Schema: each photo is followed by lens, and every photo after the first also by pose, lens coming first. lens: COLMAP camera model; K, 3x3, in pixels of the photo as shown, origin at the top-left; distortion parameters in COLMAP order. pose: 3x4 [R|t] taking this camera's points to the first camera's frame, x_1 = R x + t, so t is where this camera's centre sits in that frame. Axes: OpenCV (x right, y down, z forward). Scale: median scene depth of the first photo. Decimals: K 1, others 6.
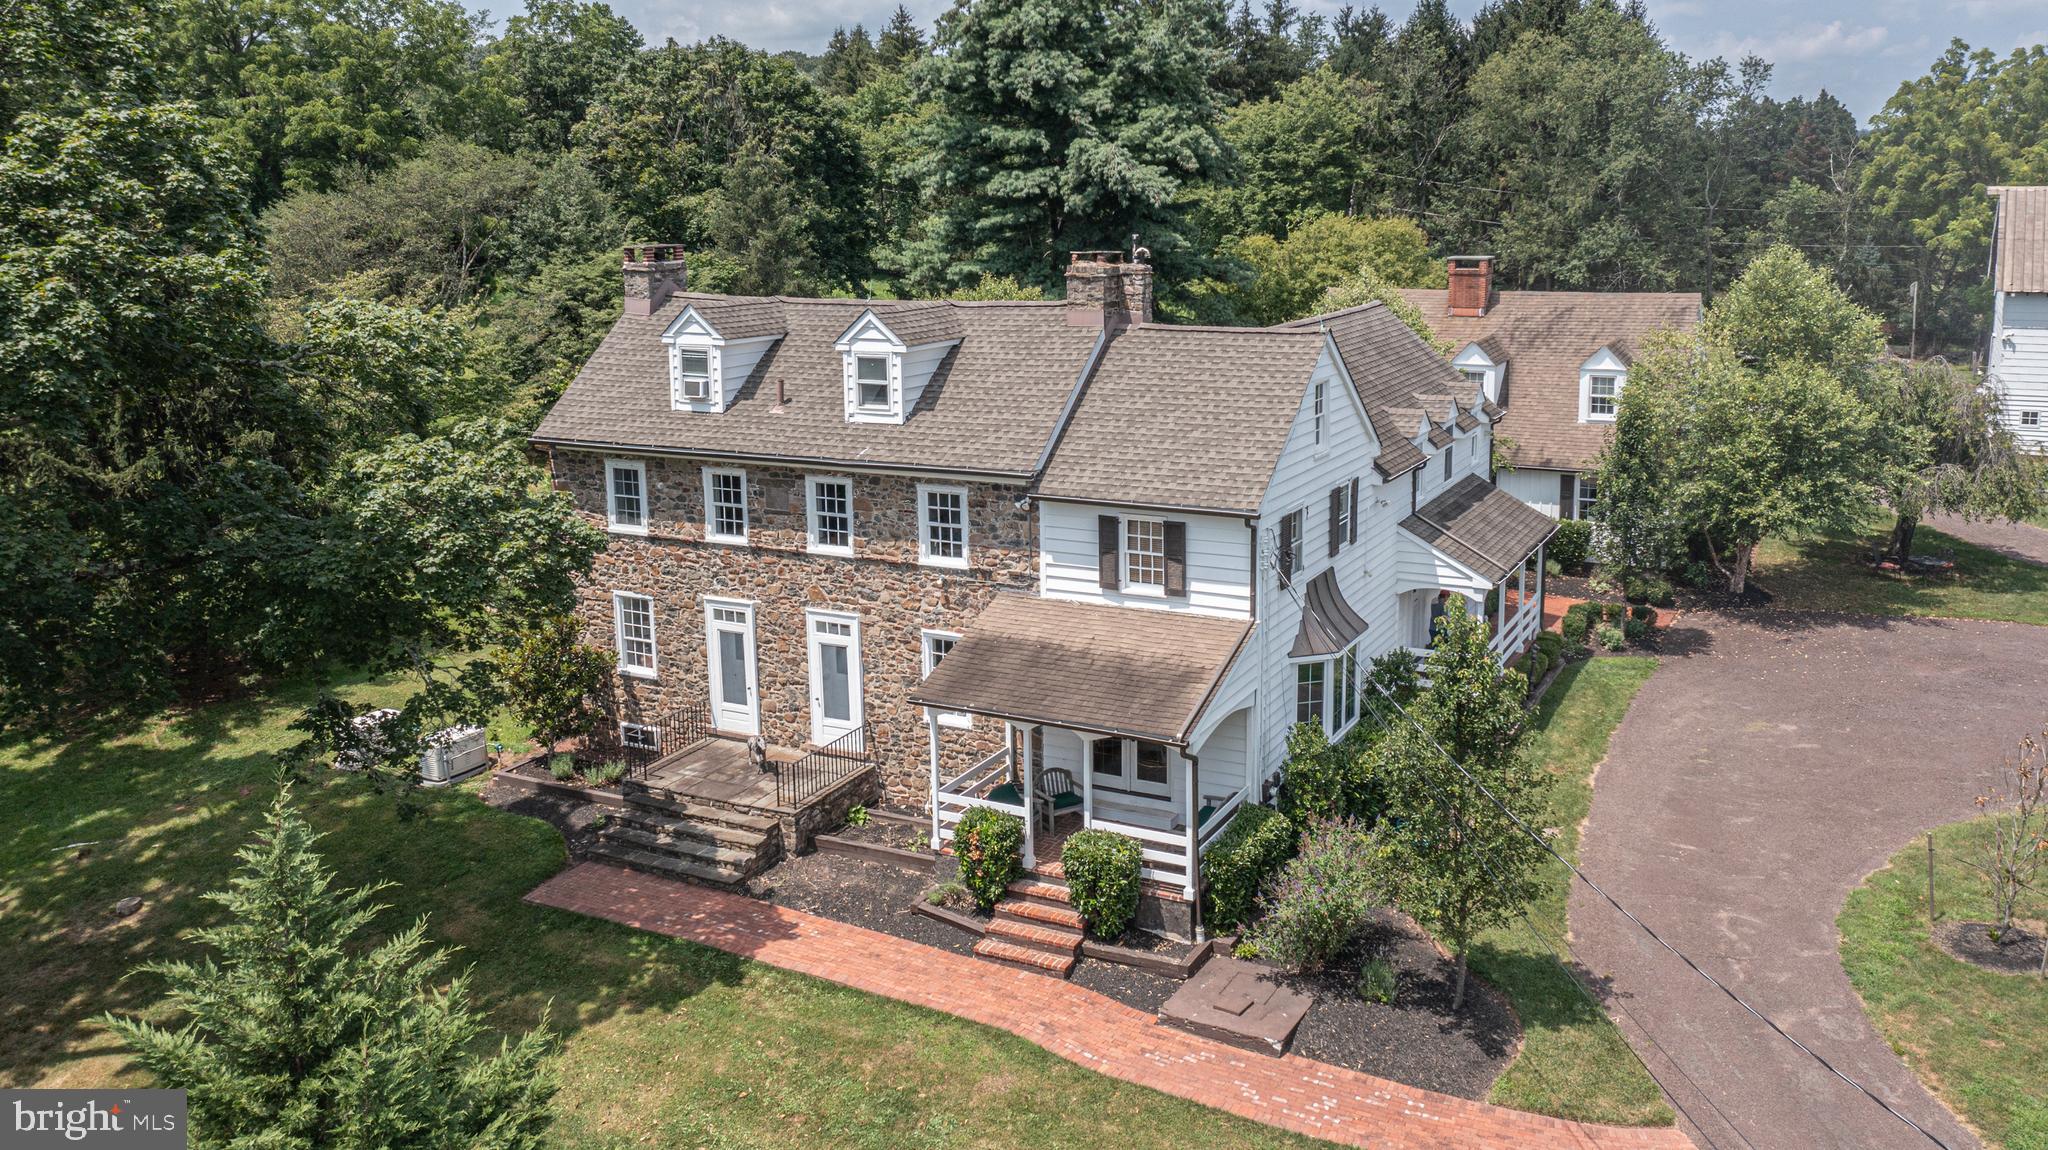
lens RADIAL K [[1479.5, 0, 1020.1], [0, 1479.5, 563.3], [0, 0, 1]] dist [-0.022792, 0.006865]
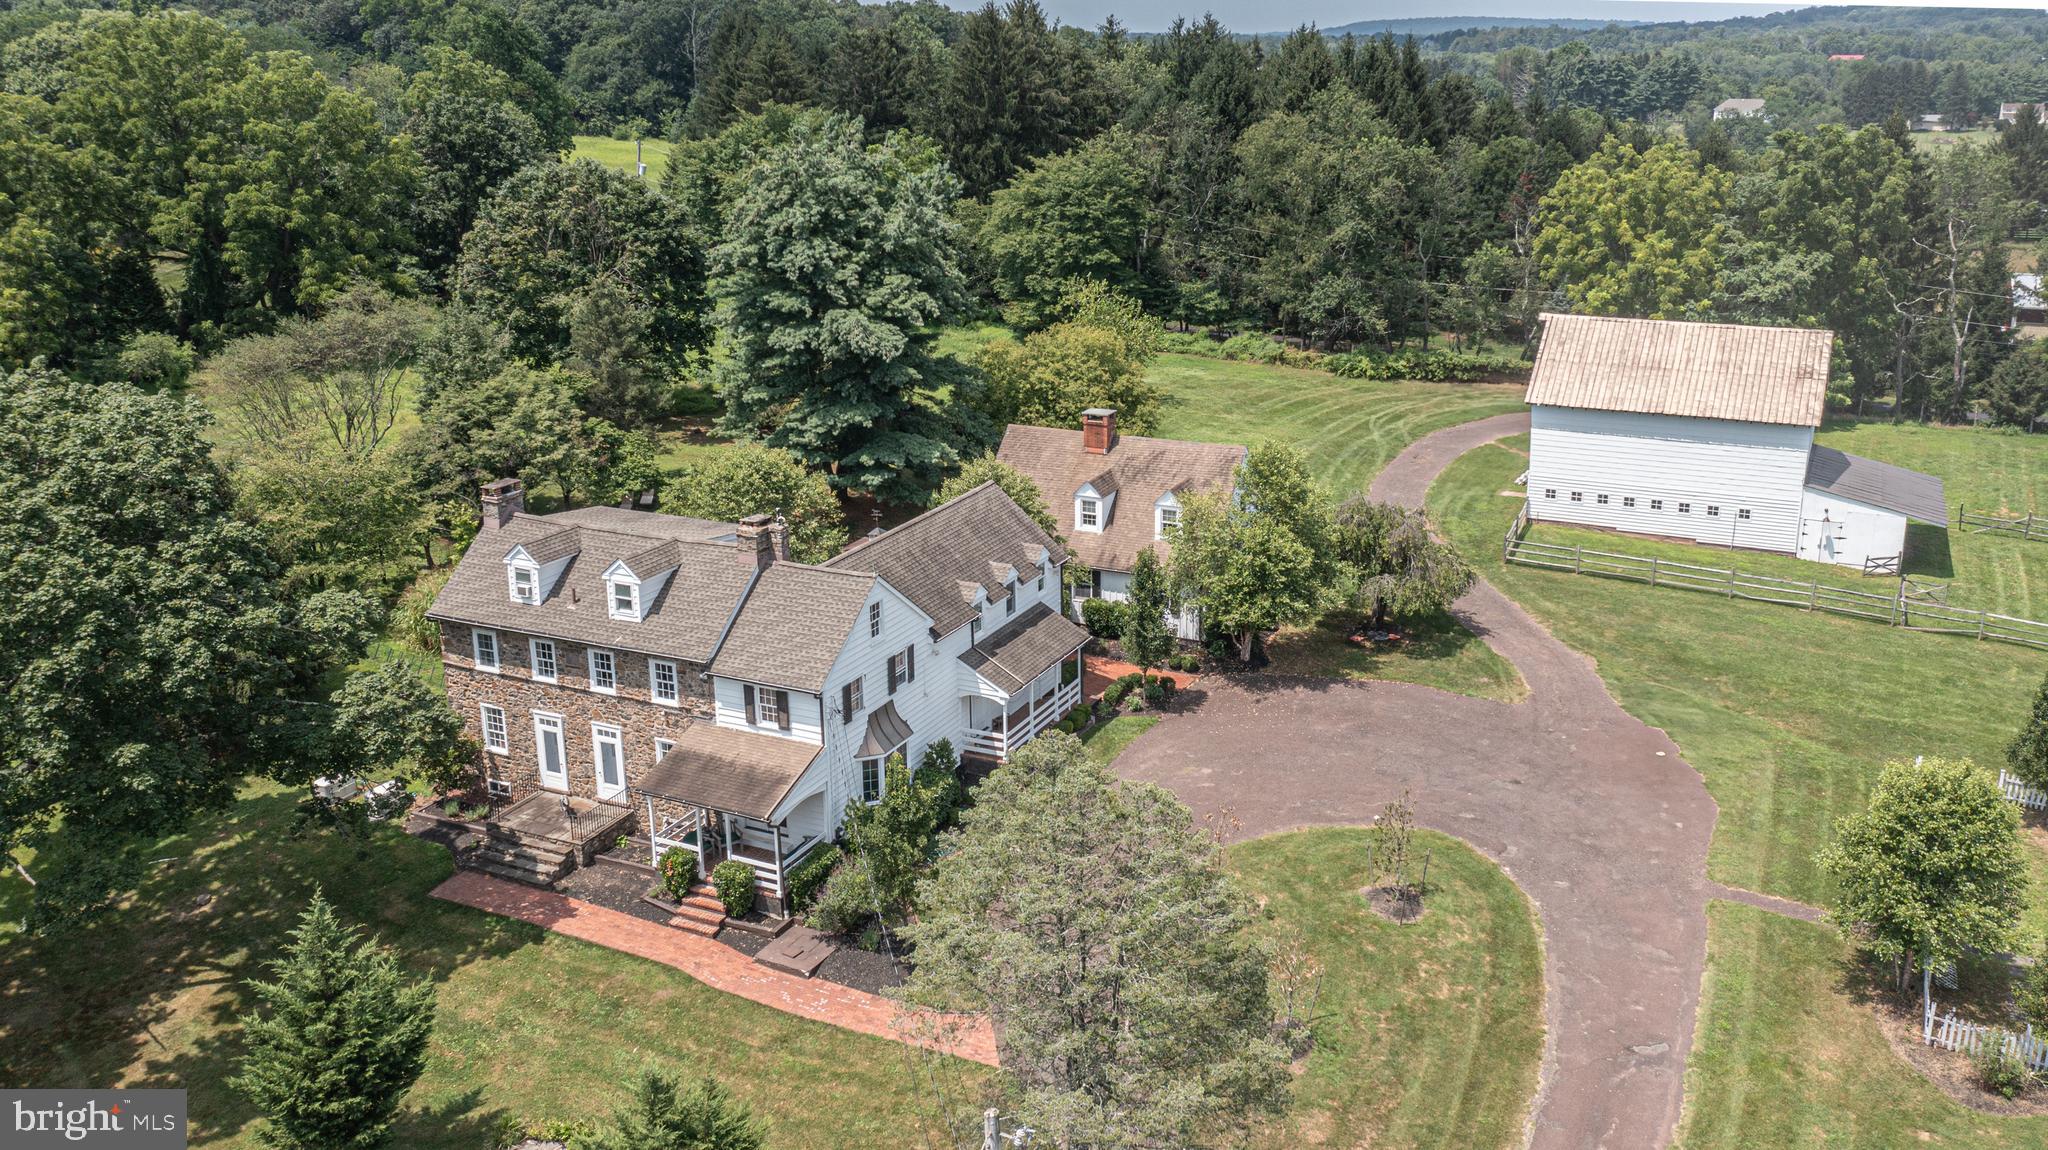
lens RADIAL K [[1479.5, 0, 1029.1], [0, 1479.5, 581.4], [0, 0, 1]] dist [-0.022792, 0.006865]
pose [[0.998864, -0.001392, 0.047639, 0.287393], [-0.002927, 0.995893, 0.090488, -0.293392], [-0.047570, -0.090524, 0.994757, -0.732004]]
